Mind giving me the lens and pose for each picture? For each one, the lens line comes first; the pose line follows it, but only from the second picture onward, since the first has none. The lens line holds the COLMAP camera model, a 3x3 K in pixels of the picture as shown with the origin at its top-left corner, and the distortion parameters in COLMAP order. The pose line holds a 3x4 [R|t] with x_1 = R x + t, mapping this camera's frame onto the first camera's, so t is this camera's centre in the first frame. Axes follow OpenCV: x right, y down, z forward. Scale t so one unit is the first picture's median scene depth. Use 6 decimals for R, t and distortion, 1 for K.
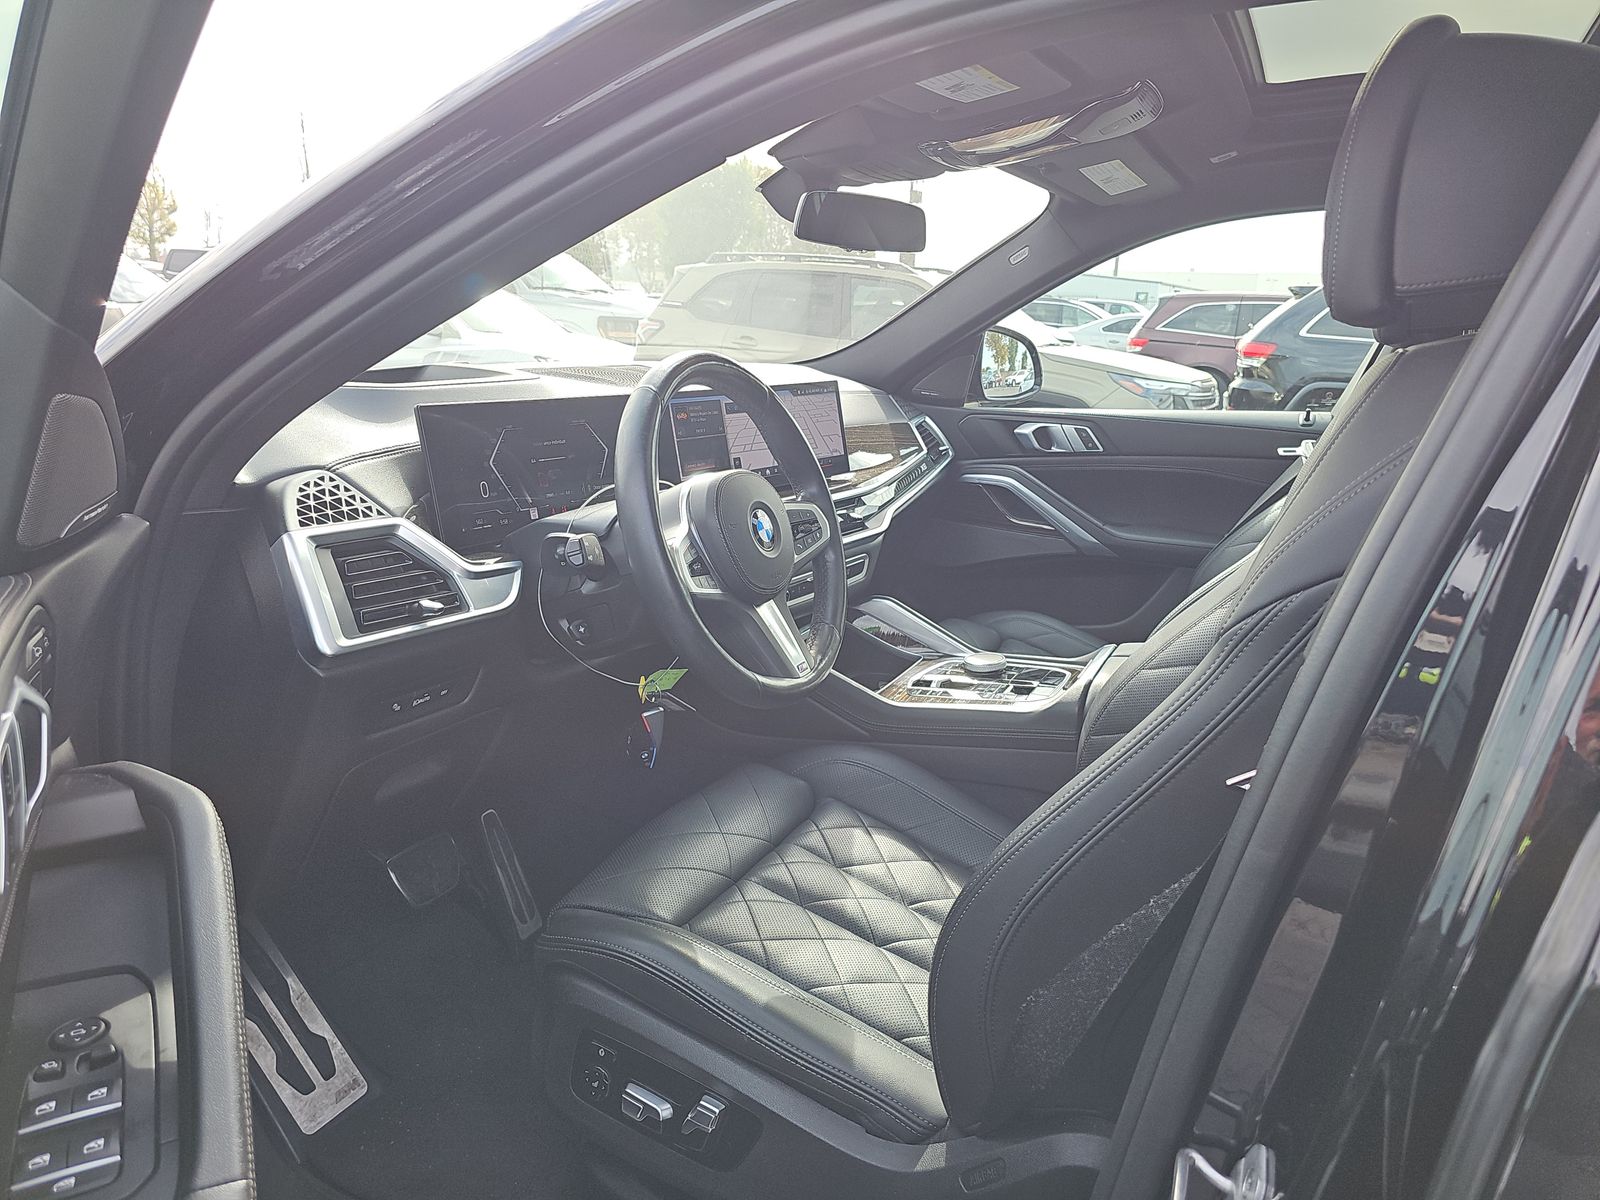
lens RADIAL K [[1117.8, 0, 745.2], [0, 1117.8, 637.7], [0, 0, 1]] dist [0.050446, -0.080600]
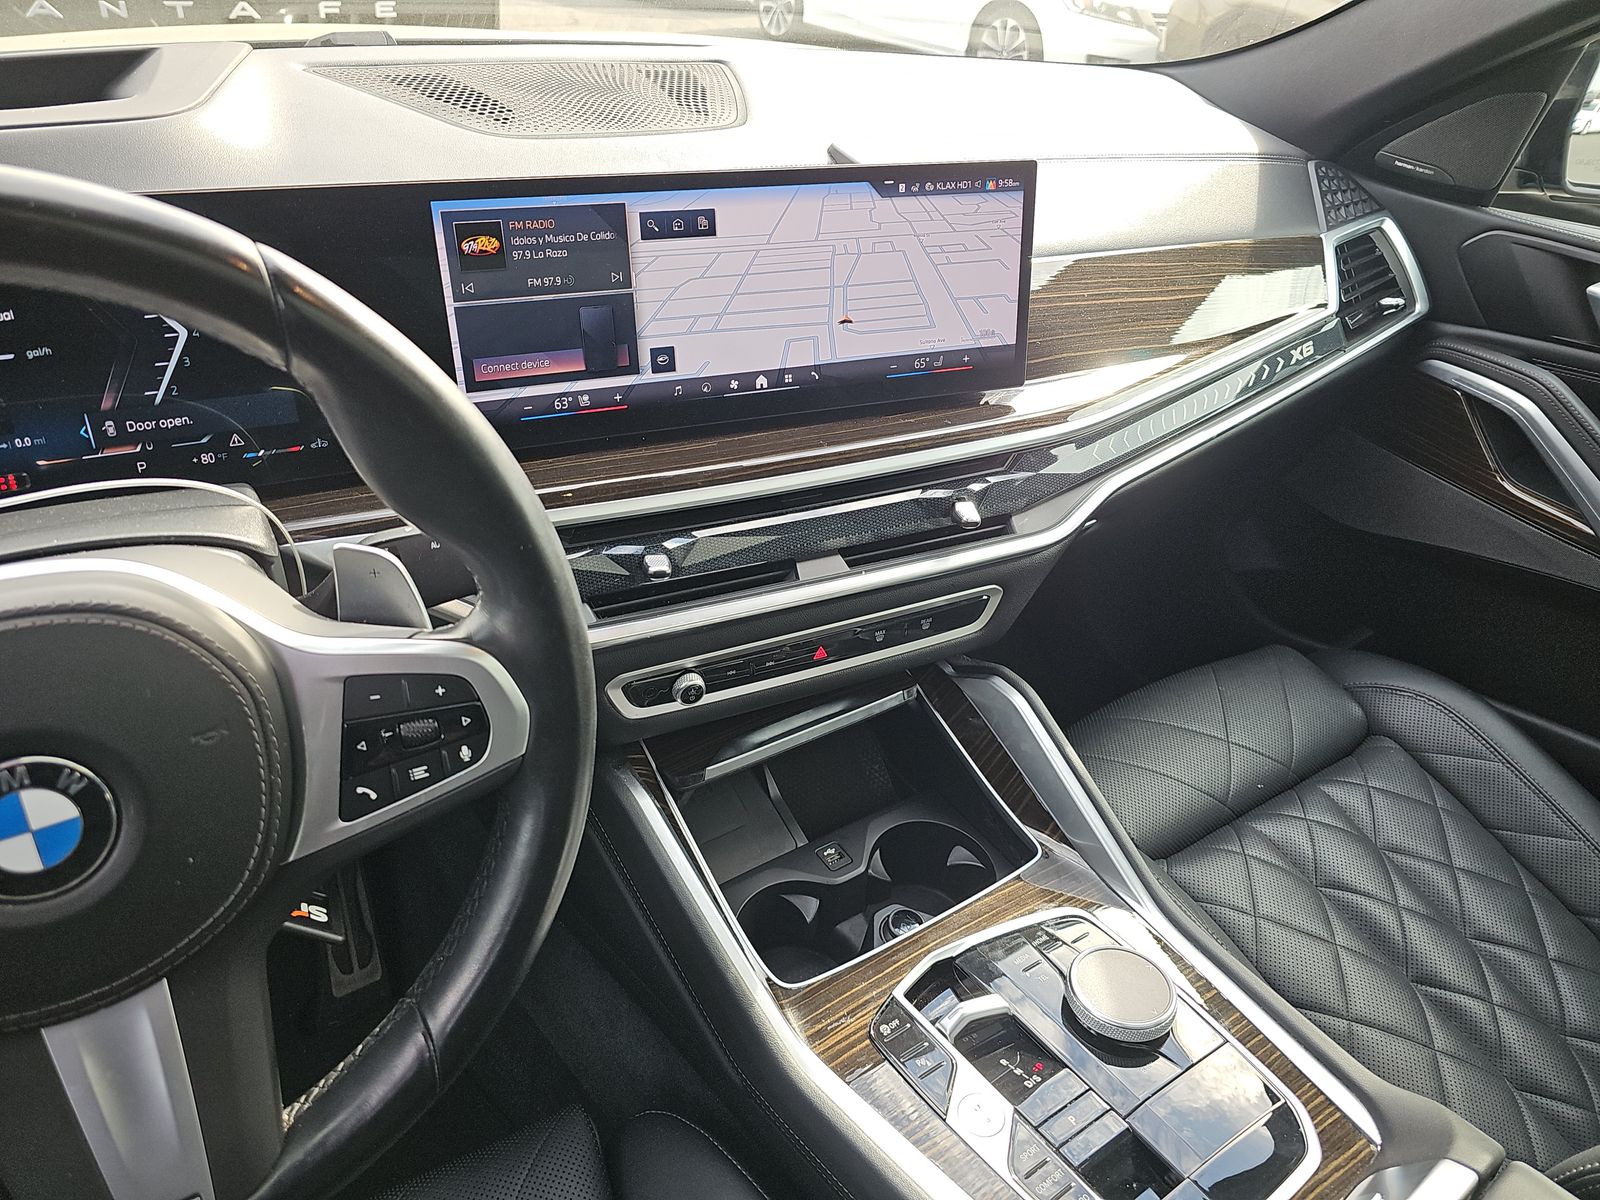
lens RADIAL K [[1117.8, 0, 745.2], [0, 1117.8, 637.7], [0, 0, 1]] dist [0.050446, -0.080600]
pose [[0.885449, 0.293202, -0.360572, 0.206691], [-0.172250, 0.927655, 0.331338, -0.205992], [0.431636, -0.231275, 0.871896, 0.620619]]
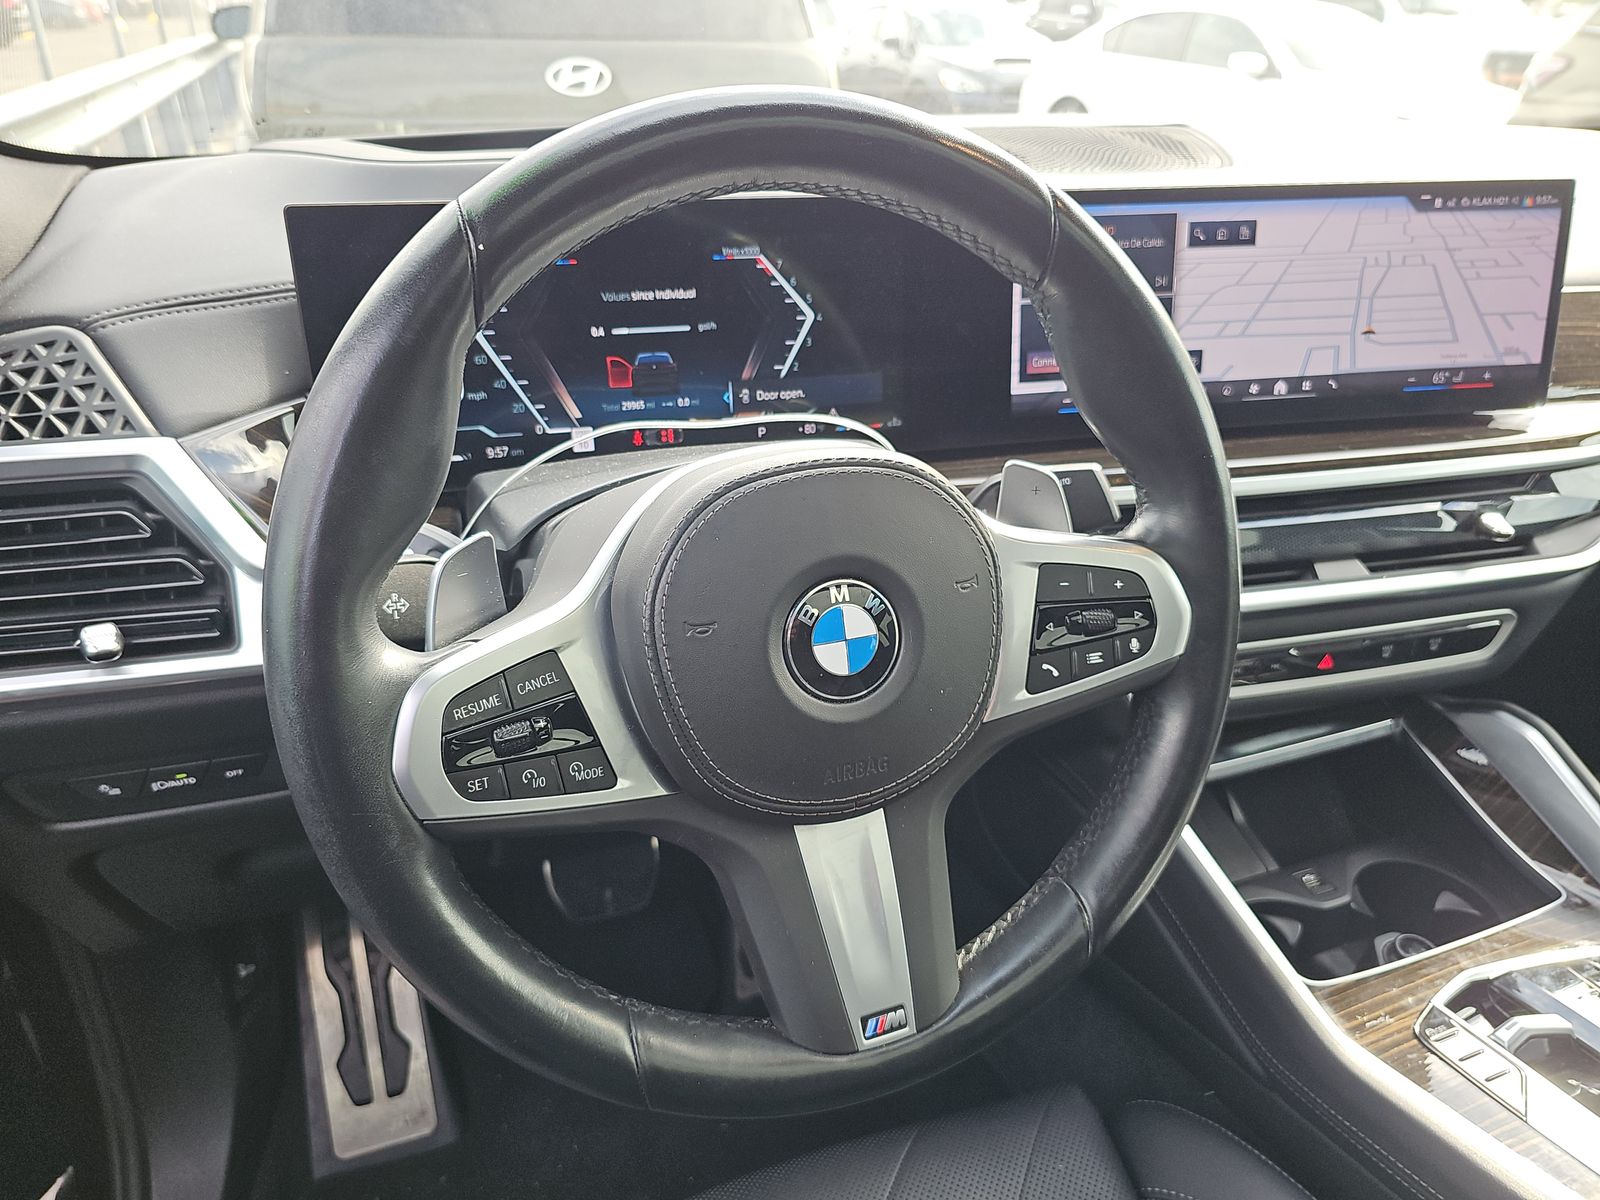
lens RADIAL K [[1117.8, 0, 745.2], [0, 1117.8, 637.7], [0, 0, 1]] dist [0.050446, -0.080600]
pose [[0.755731, 0.301391, -0.581406, 0.146373], [-0.164496, 0.946703, 0.276937, -0.140460], [0.633886, -0.113651, 0.765031, 0.524195]]
